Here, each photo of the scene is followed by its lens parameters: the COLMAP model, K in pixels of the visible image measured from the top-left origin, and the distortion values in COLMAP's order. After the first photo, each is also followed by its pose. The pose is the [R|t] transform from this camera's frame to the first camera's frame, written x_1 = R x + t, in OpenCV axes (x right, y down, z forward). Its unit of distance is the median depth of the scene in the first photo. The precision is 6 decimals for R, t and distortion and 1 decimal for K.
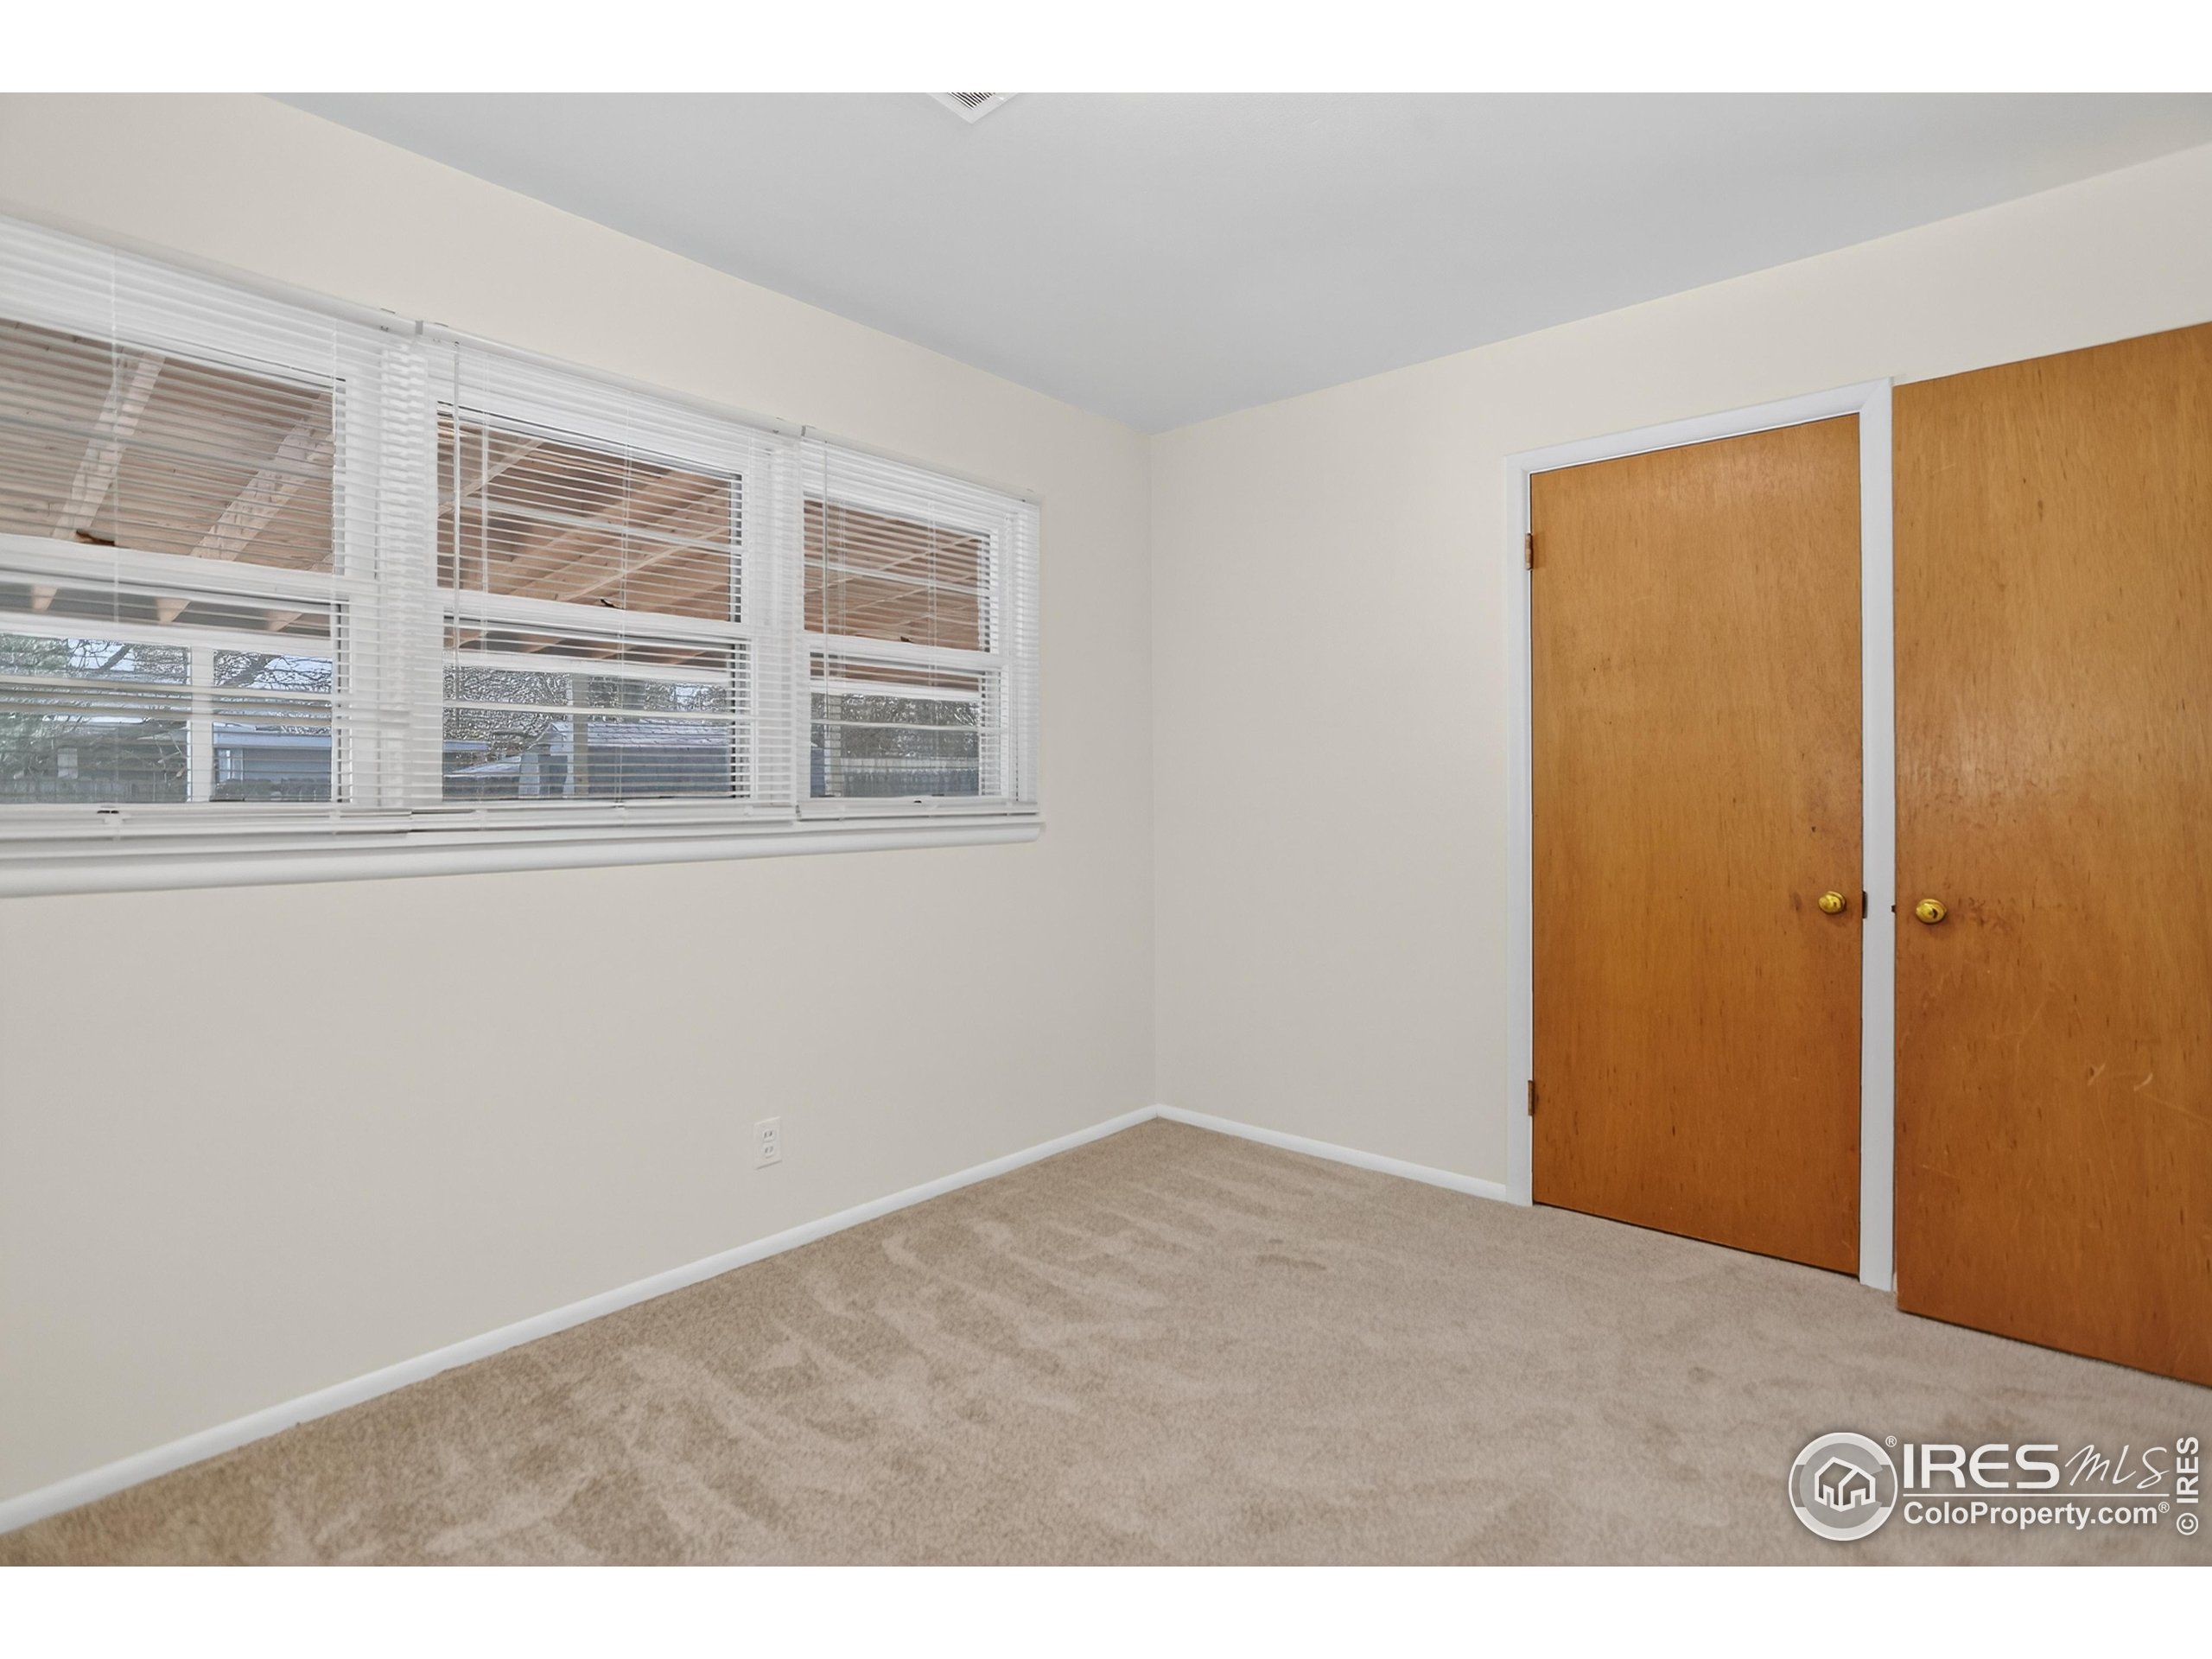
lens RADIAL K [[1084.4, 0, 1103.2], [0, 1084.4, 808.9], [0, 0, 1]] dist [-0.000375, 0.000230]
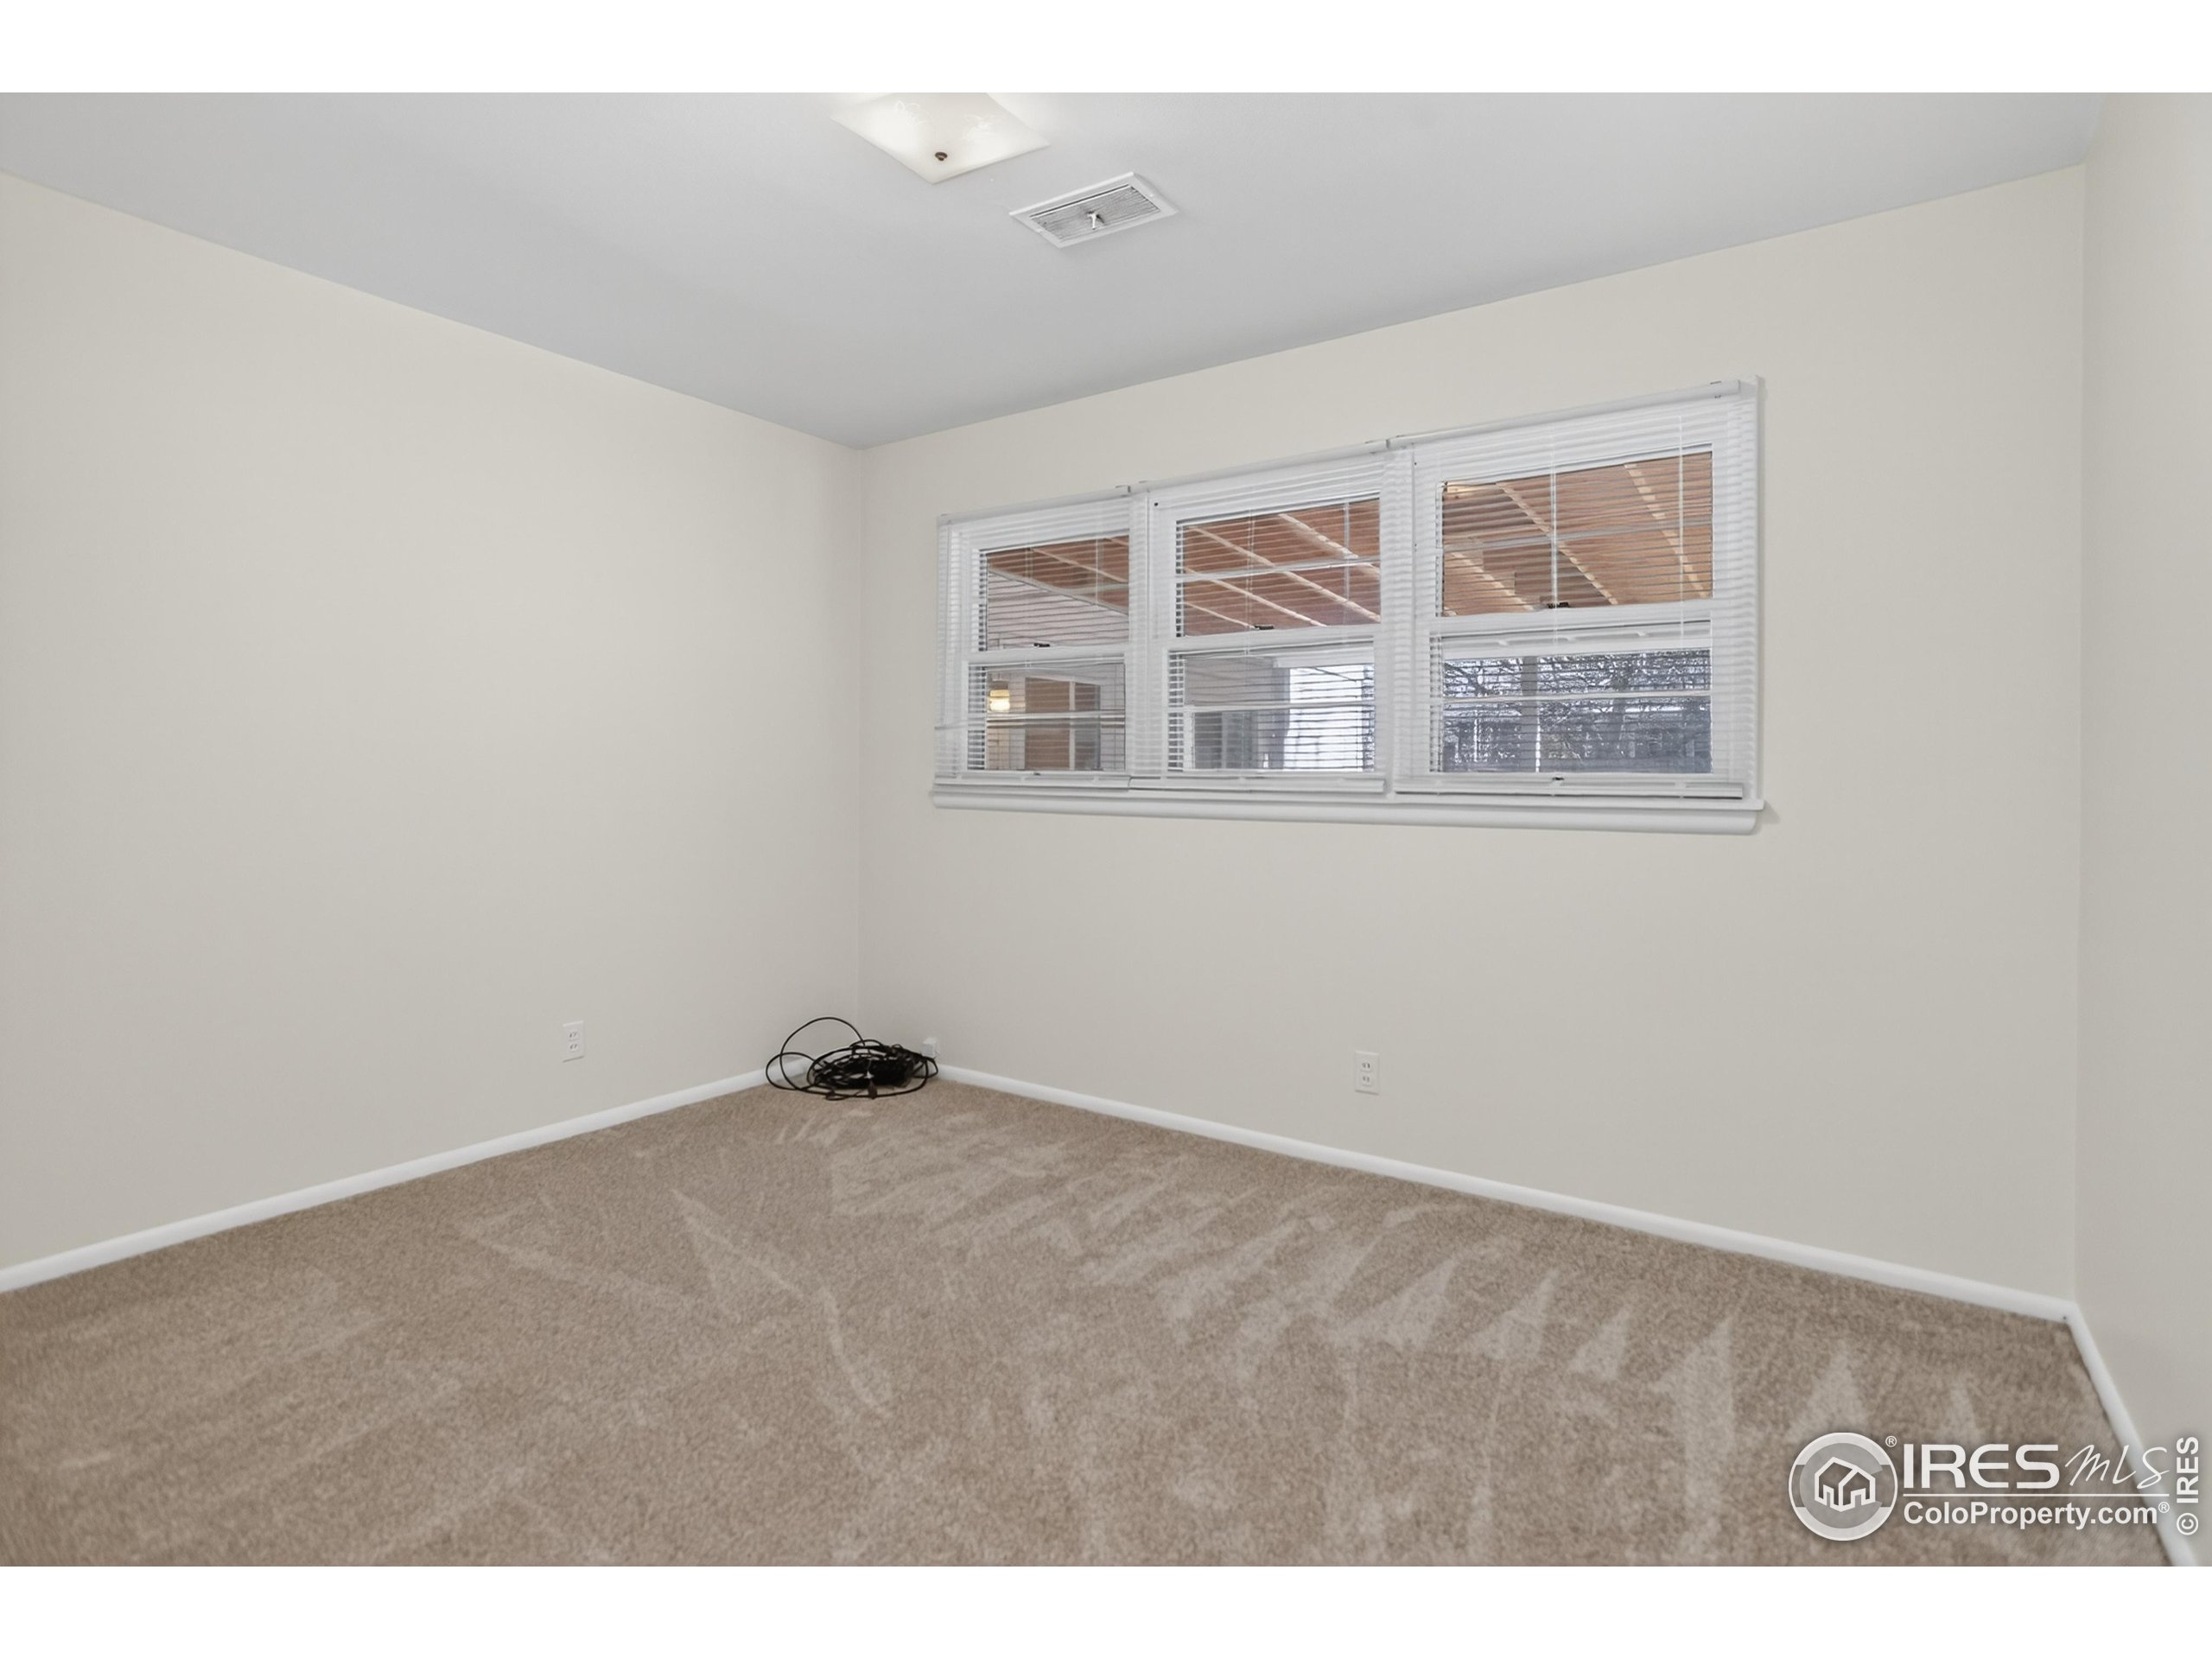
lens RADIAL K [[1141.6, 0, 1111.0], [0, 1141.6, 762.5], [0, 0, 1]] dist [-0.000647, 0.000583]
pose [[0.118470, 0.003981, -0.992950, 0.851466], [-0.017314, 0.999848, 0.001942, -0.017439], [0.992807, 0.016962, 0.118521, 0.577558]]
